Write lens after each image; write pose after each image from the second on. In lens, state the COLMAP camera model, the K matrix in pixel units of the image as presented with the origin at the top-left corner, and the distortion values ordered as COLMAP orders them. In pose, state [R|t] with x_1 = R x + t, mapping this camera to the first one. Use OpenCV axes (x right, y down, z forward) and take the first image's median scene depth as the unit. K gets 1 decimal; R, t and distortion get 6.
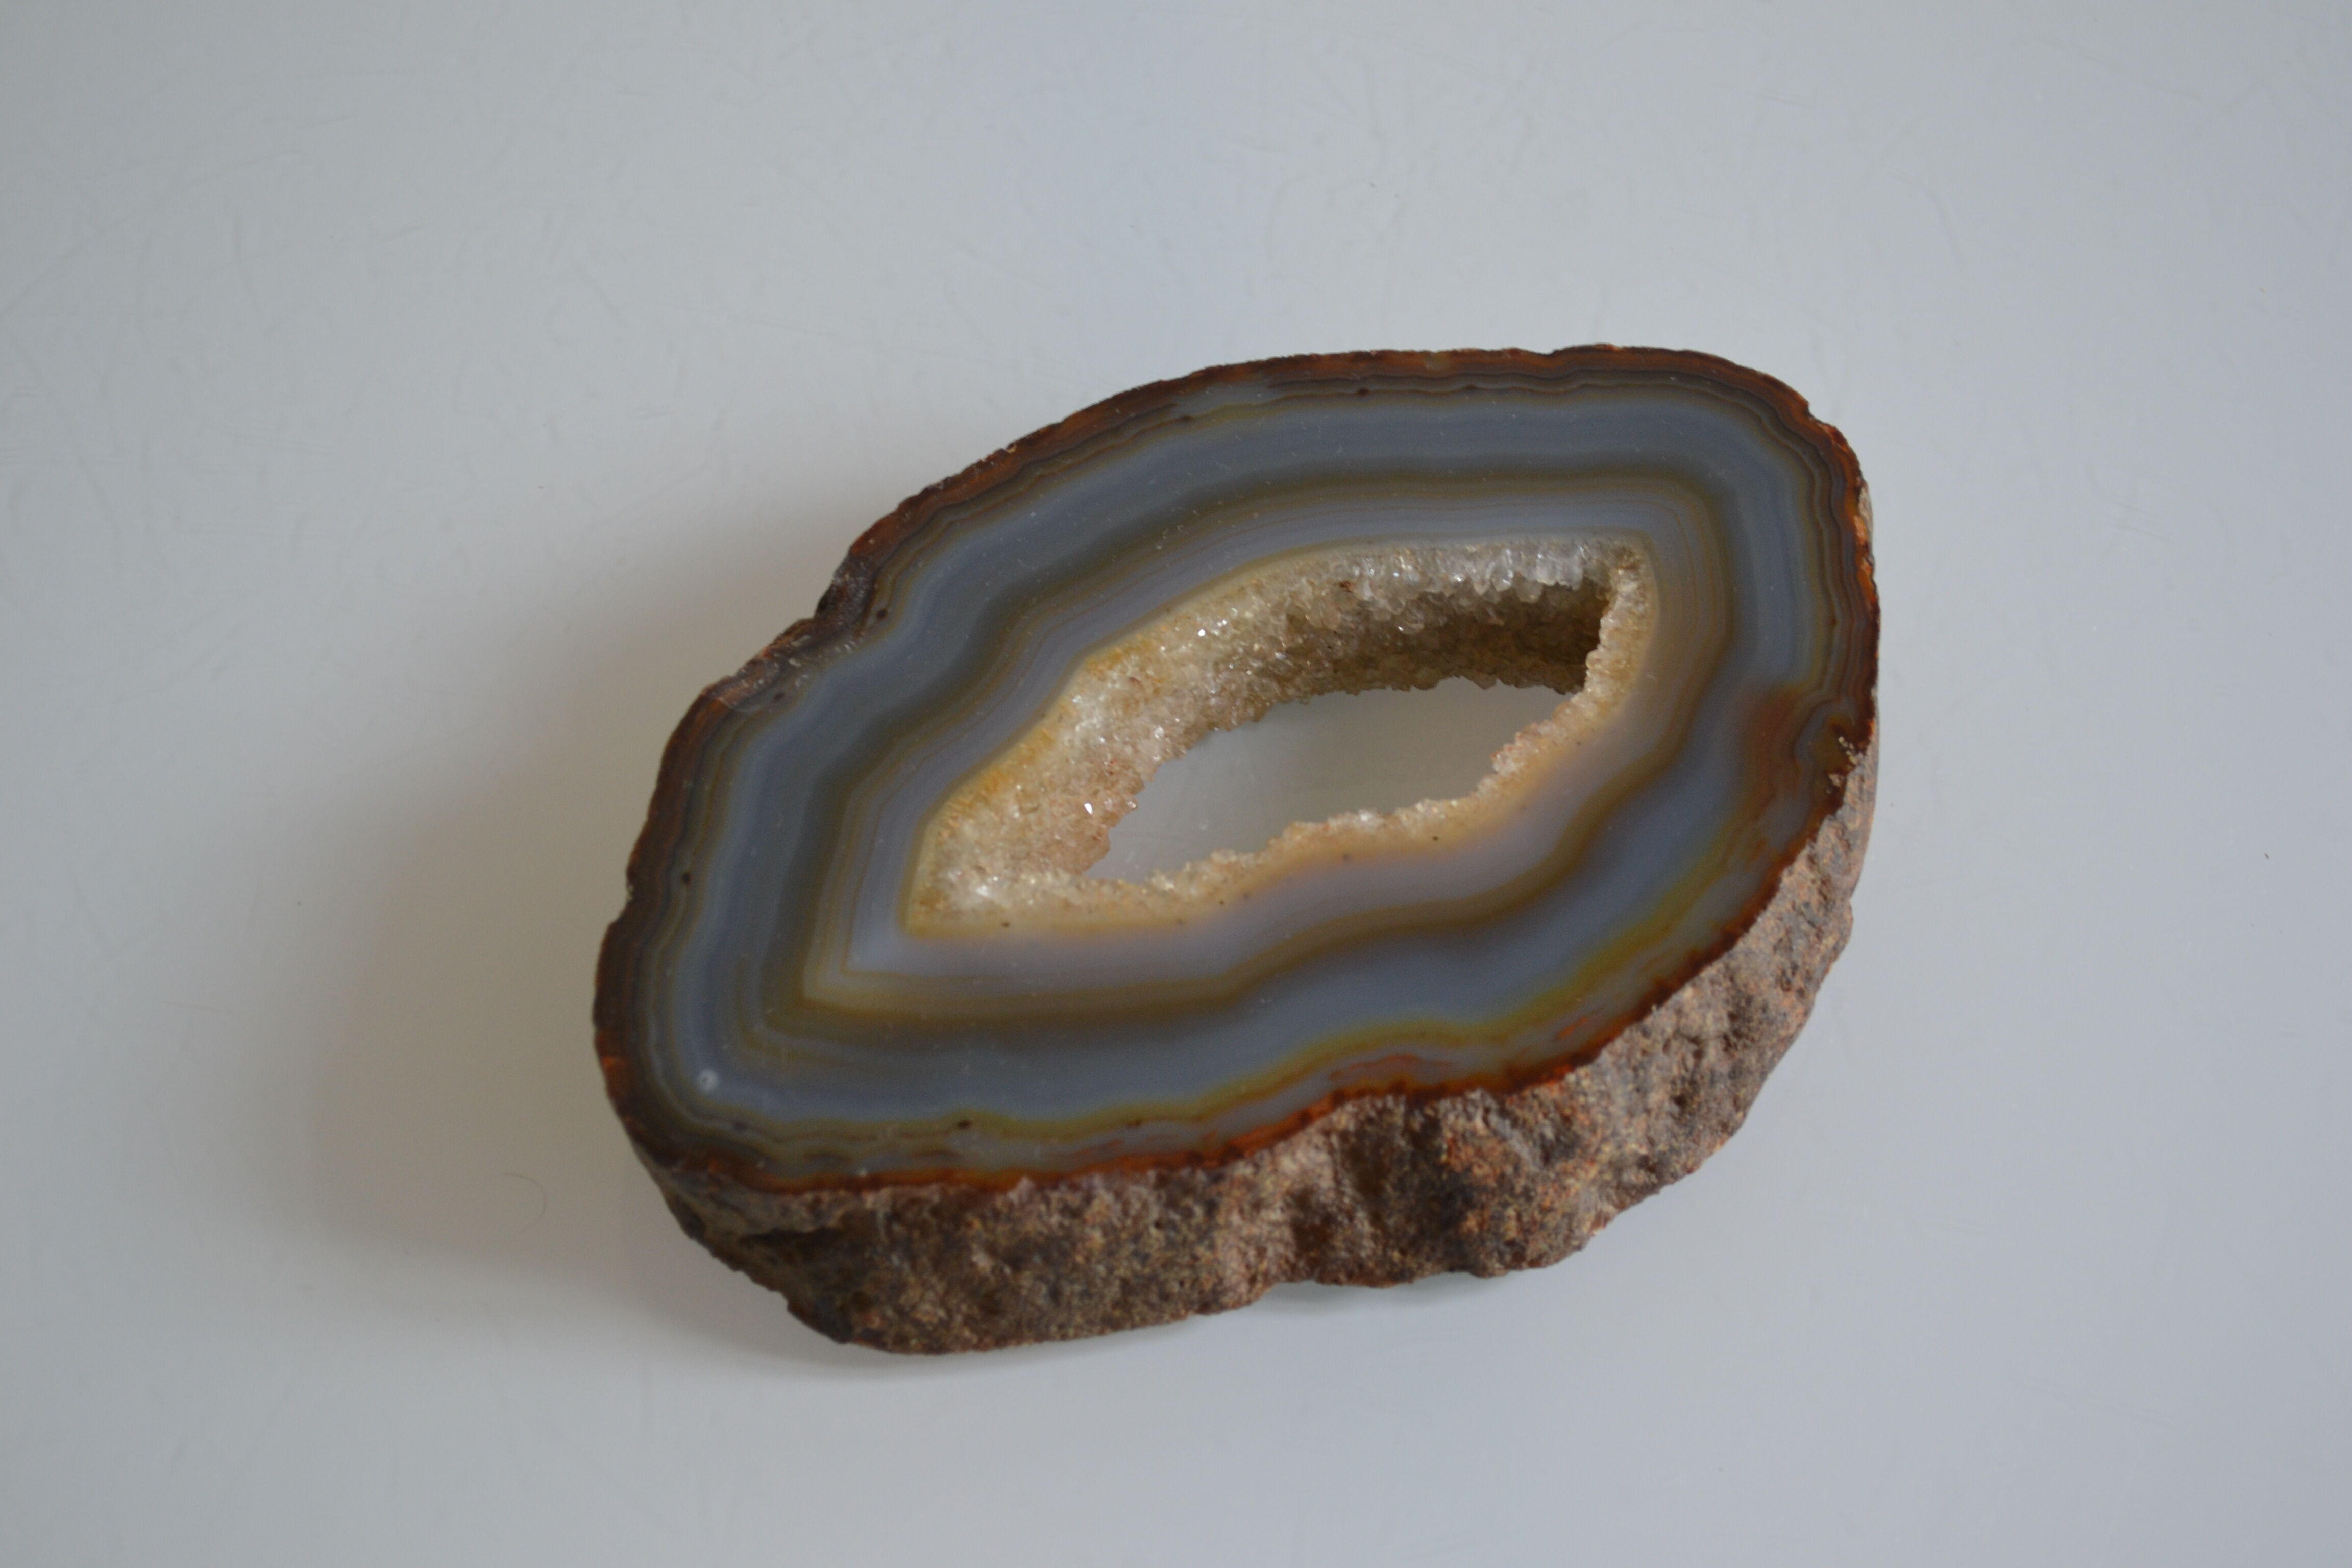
lens RADIAL K [[4297.2, 0, 1174.7], [0, 4297.2, 782.9], [0, 0, 1]] dist [-0.013620, 0.000000]
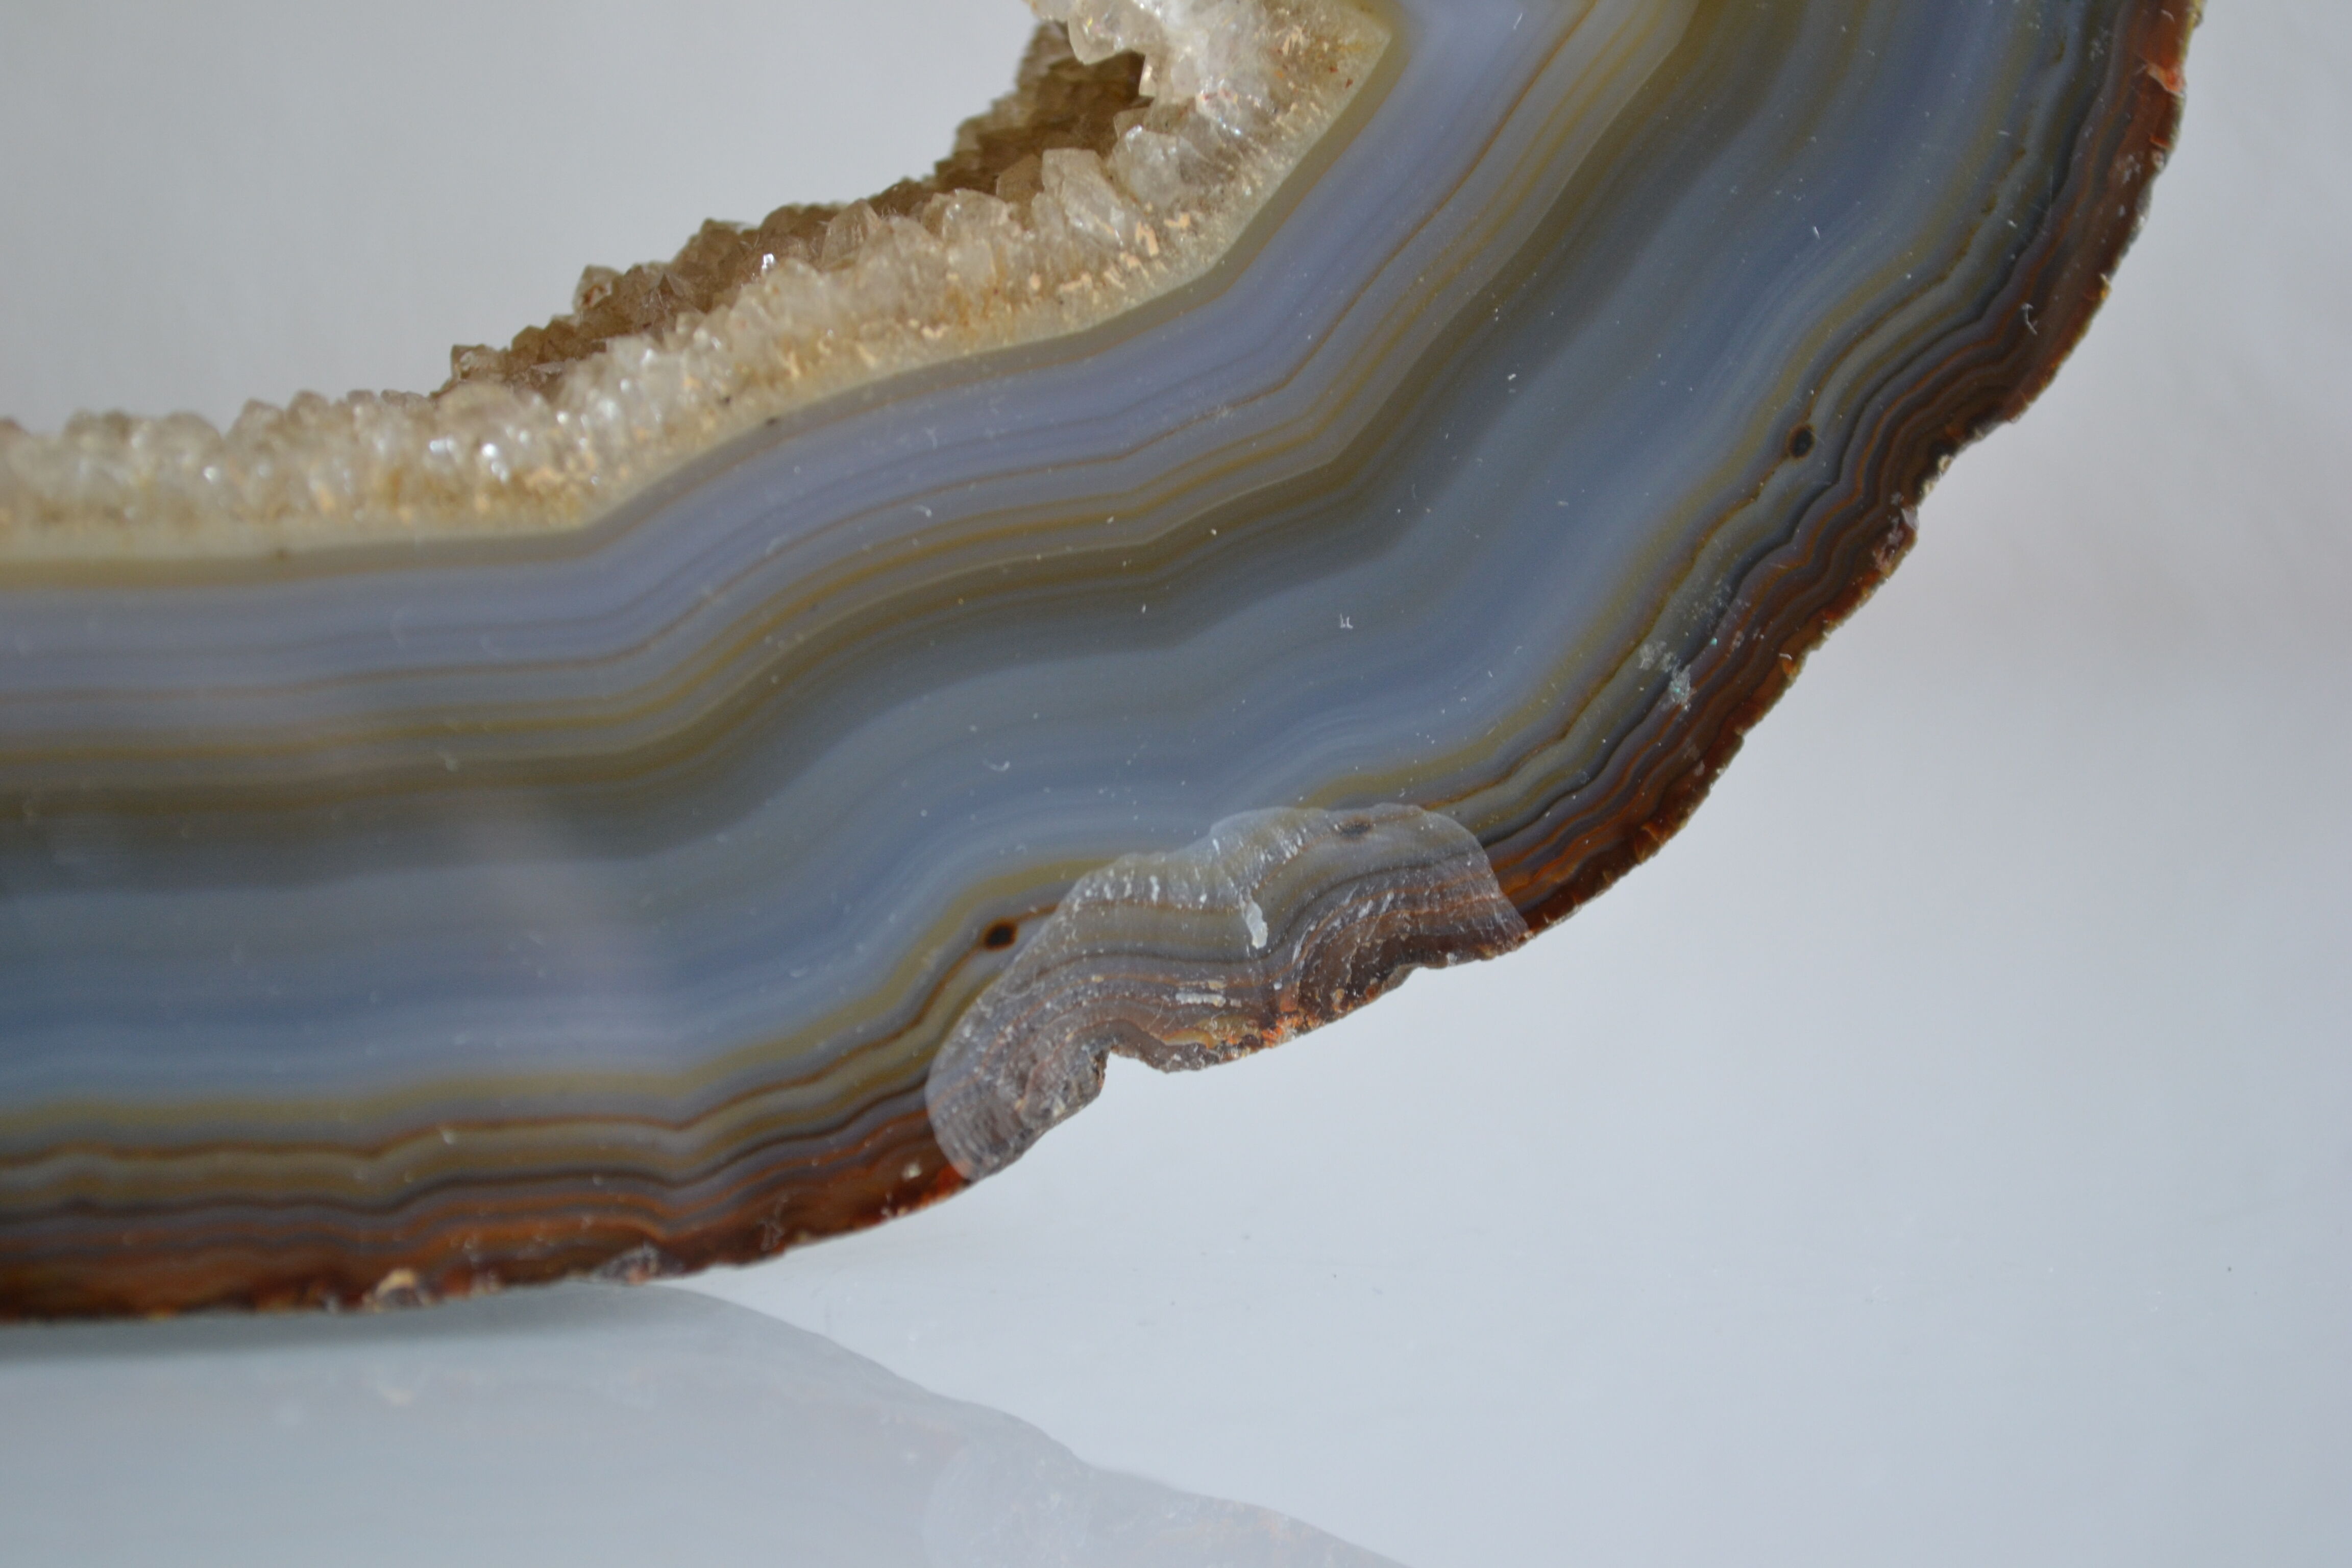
lens RADIAL K [[5270.8, 0, 1173.0], [0, 5270.8, 793.2], [0, 0, 1]] dist [0.036177, 0.000000]
pose [[-0.817867, -0.510775, -0.264958, 0.044575], [0.226574, -0.709141, 0.667670, -0.336703], [-0.528922, 0.486032, 0.695711, 0.715254]]
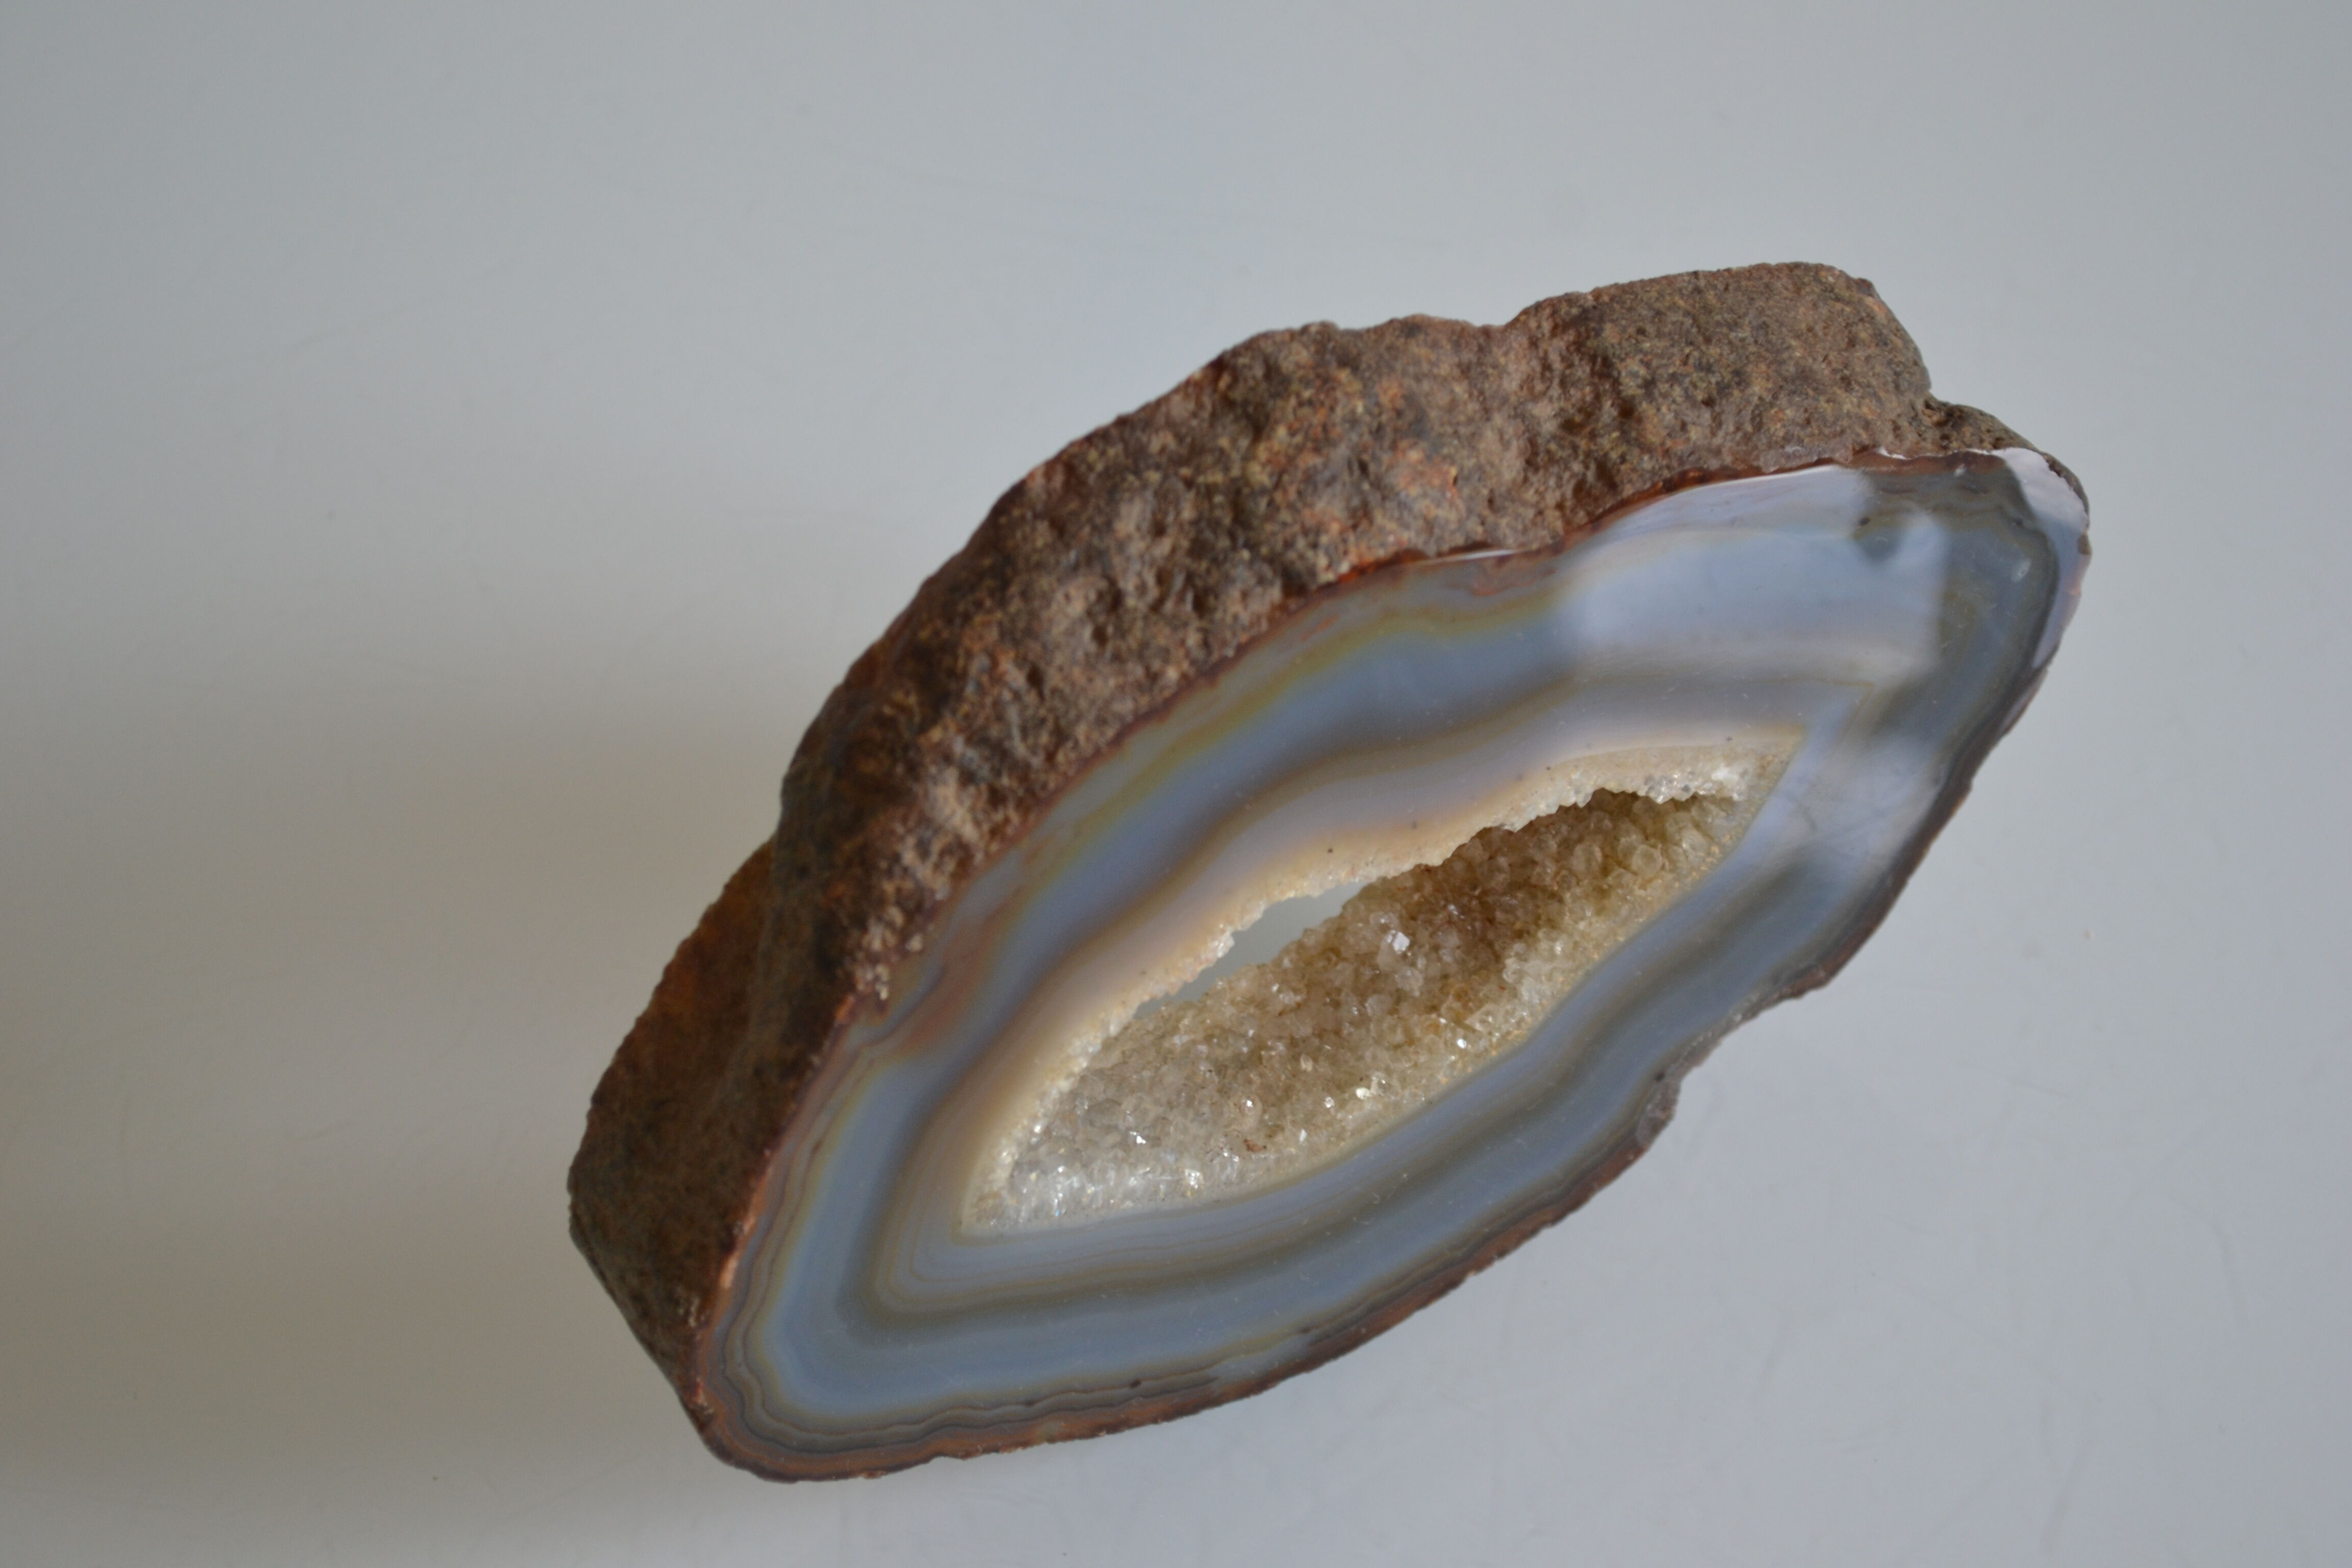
lens RADIAL K [[5270.8, 0, 1189.4], [0, 5270.8, 775.8], [0, 0, 1]] dist [0.036177, 0.000000]
pose [[-0.703607, 0.023496, -0.710201, 0.821832], [-0.019195, -0.999717, -0.014057, 0.043238], [-0.710330, 0.003741, 0.703858, 0.308277]]
